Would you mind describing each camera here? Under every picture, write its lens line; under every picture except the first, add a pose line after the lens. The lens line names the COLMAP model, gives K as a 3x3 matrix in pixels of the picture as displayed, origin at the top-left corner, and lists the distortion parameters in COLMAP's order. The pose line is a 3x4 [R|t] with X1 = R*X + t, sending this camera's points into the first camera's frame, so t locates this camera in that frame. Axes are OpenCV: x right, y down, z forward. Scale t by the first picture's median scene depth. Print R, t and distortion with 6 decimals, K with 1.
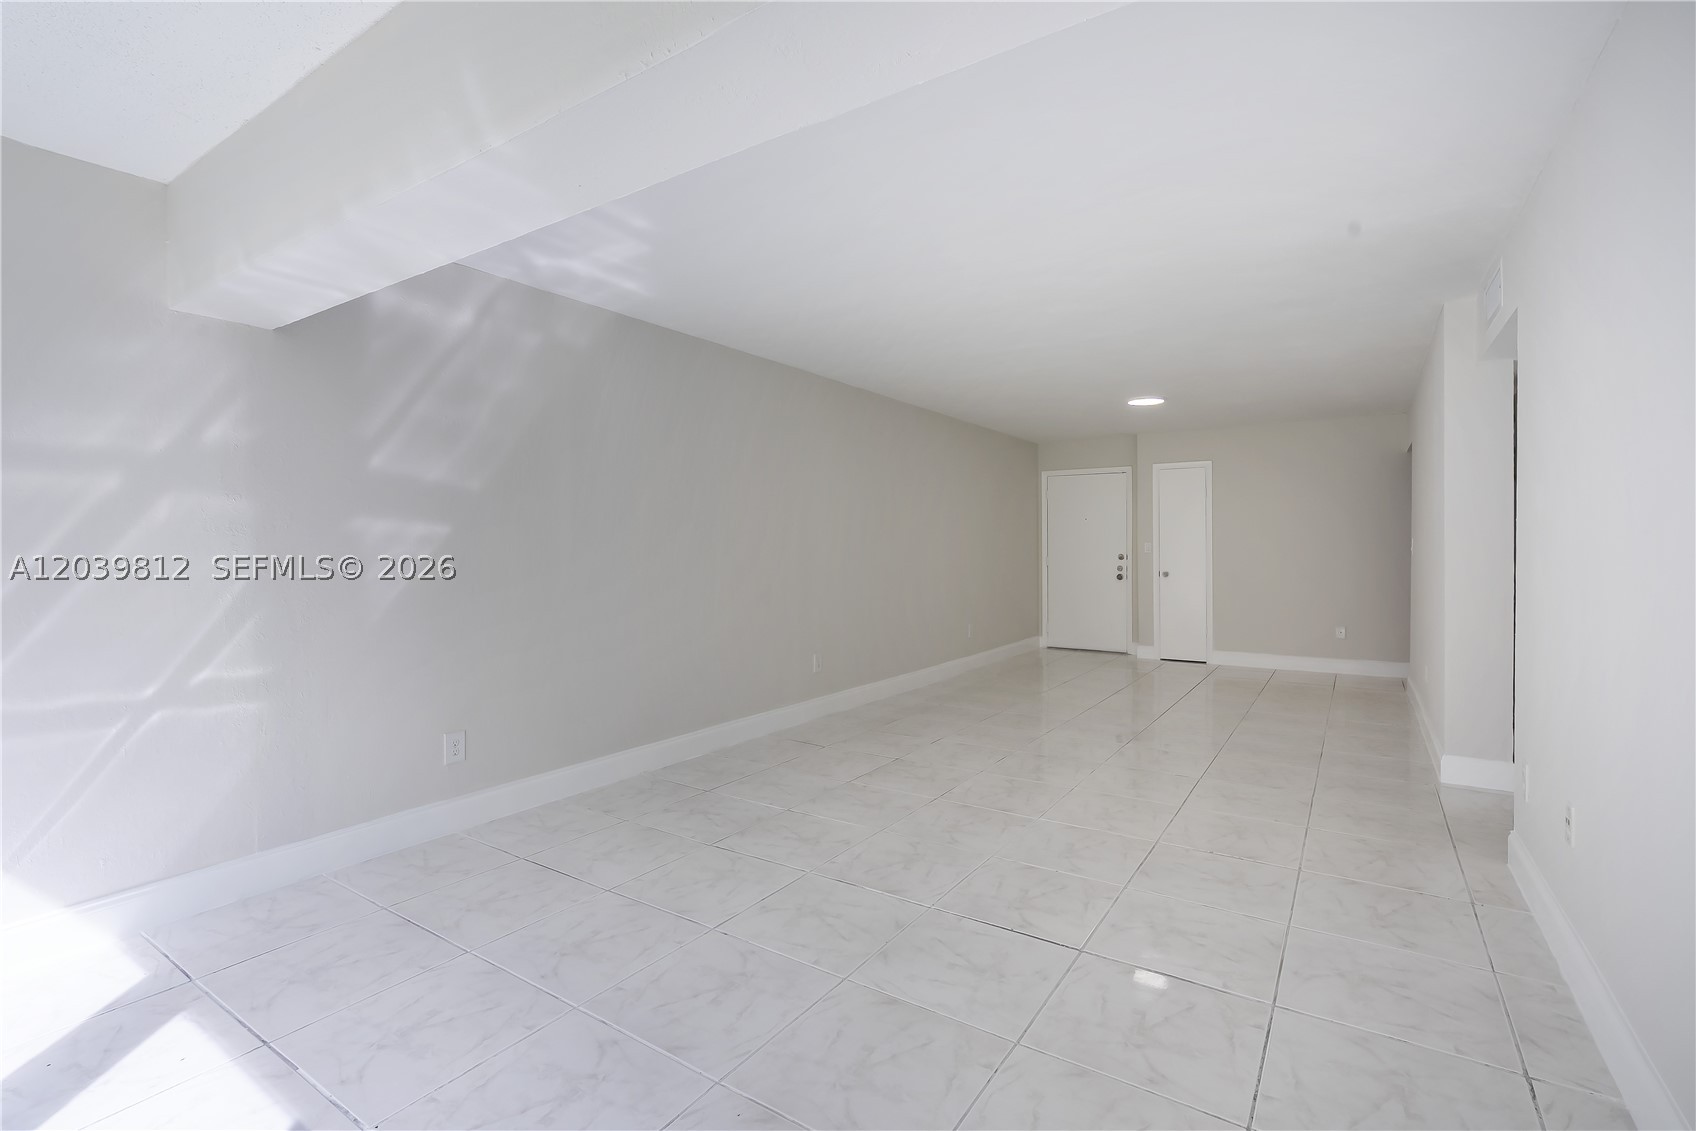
lens RADIAL K [[771.2, 0, 841.8], [0, 771.2, 554.3], [0, 0, 1]] dist [-0.001022, 0.000249]
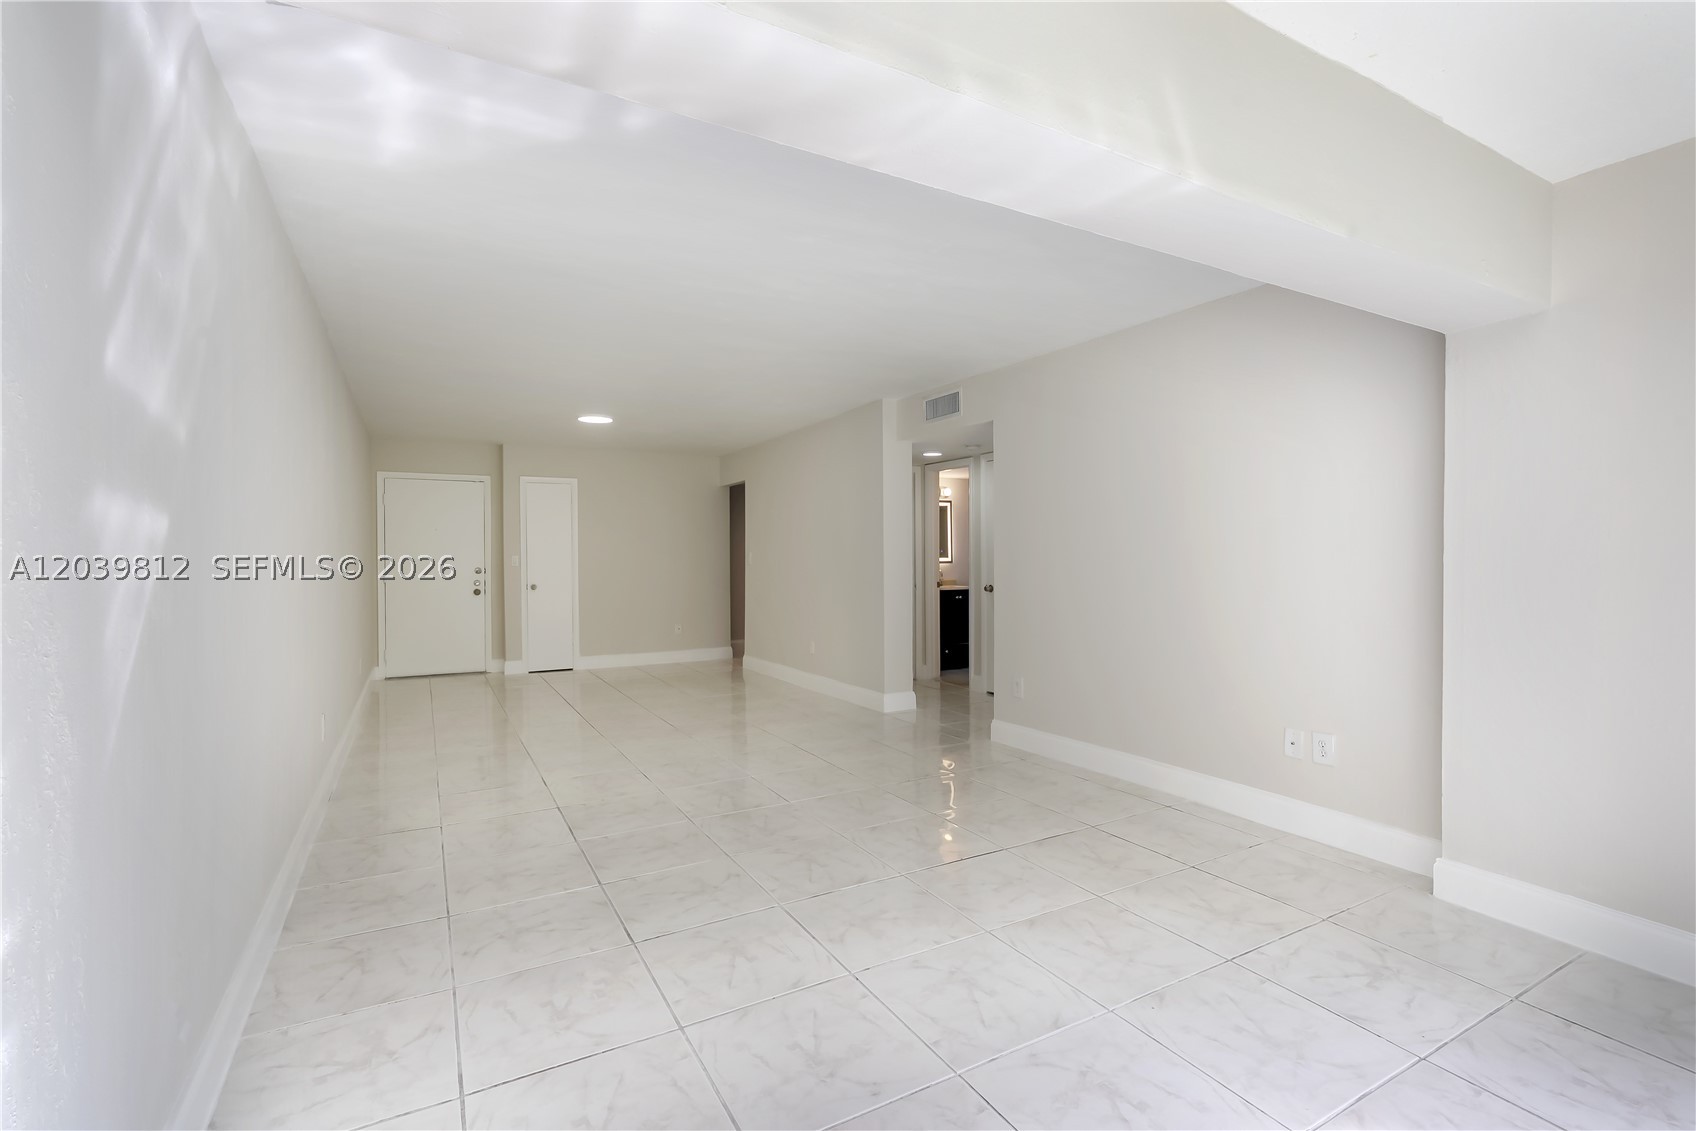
lens RADIAL K [[775.3, 0, 853.8], [0, 775.3, 565.1], [0, 0, 1]] dist [0.000060, 0.000316]
pose [[0.449114, -0.010647, 0.893411, -0.294765], [0.014025, 0.999890, 0.004865, -0.001731], [-0.893364, 0.010345, 0.449214, 0.172052]]
